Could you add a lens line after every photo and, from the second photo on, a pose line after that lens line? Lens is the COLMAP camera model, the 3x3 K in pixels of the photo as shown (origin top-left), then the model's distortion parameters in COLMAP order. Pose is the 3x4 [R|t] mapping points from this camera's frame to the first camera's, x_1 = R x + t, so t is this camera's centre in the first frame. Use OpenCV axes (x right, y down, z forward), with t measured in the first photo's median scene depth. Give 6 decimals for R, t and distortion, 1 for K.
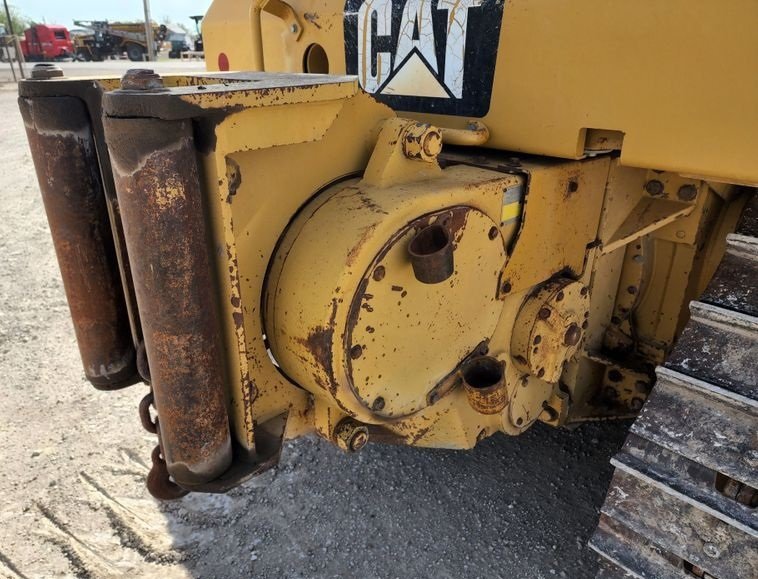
lens RADIAL K [[571.3, 0, 331.1], [0, 571.3, 315.1], [0, 0, 1]] dist [0.029209, -0.005929]
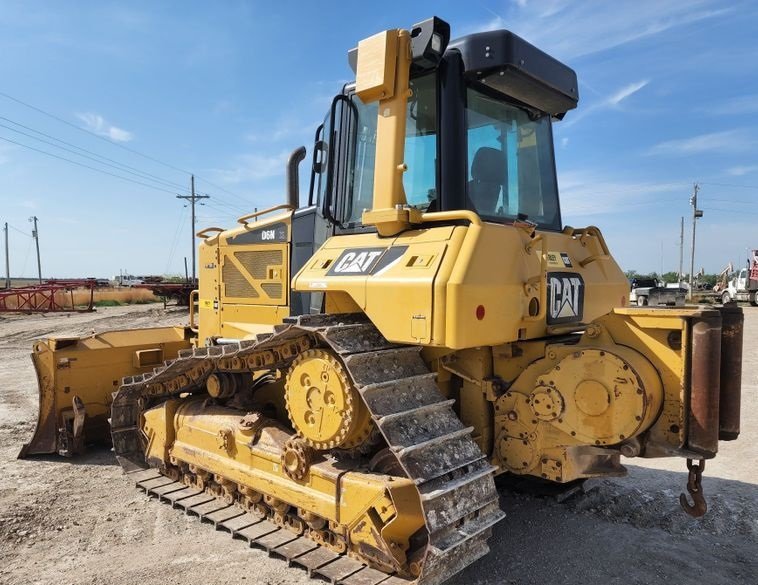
lens RADIAL K [[583.9, 0, 377.1], [0, 583.9, 314.7], [0, 0, 1]] dist [0.086329, -0.094817]
pose [[-0.134960, -0.031799, 0.990341, -2.222566], [0.430618, 0.898280, 0.087526, -0.967803], [-0.892387, 0.438271, -0.107539, 2.018214]]
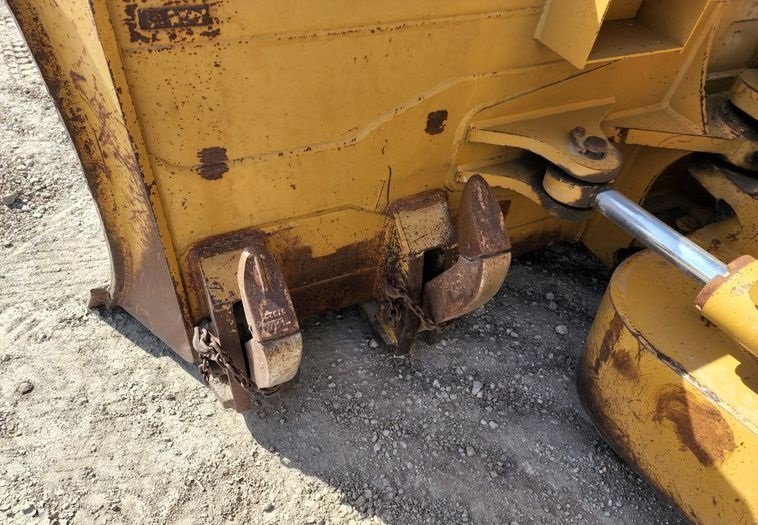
lens RADIAL K [[506.5, 0, 378.1], [0, 506.5, 282.4], [0, 0, 1]] dist [0.065616, -0.062809]
pose [[0.210889, -0.687818, 0.694574, 1.455480], [0.325746, 0.719390, 0.613488, -1.265865], [-0.921637, 0.096877, 0.375765, 3.252347]]
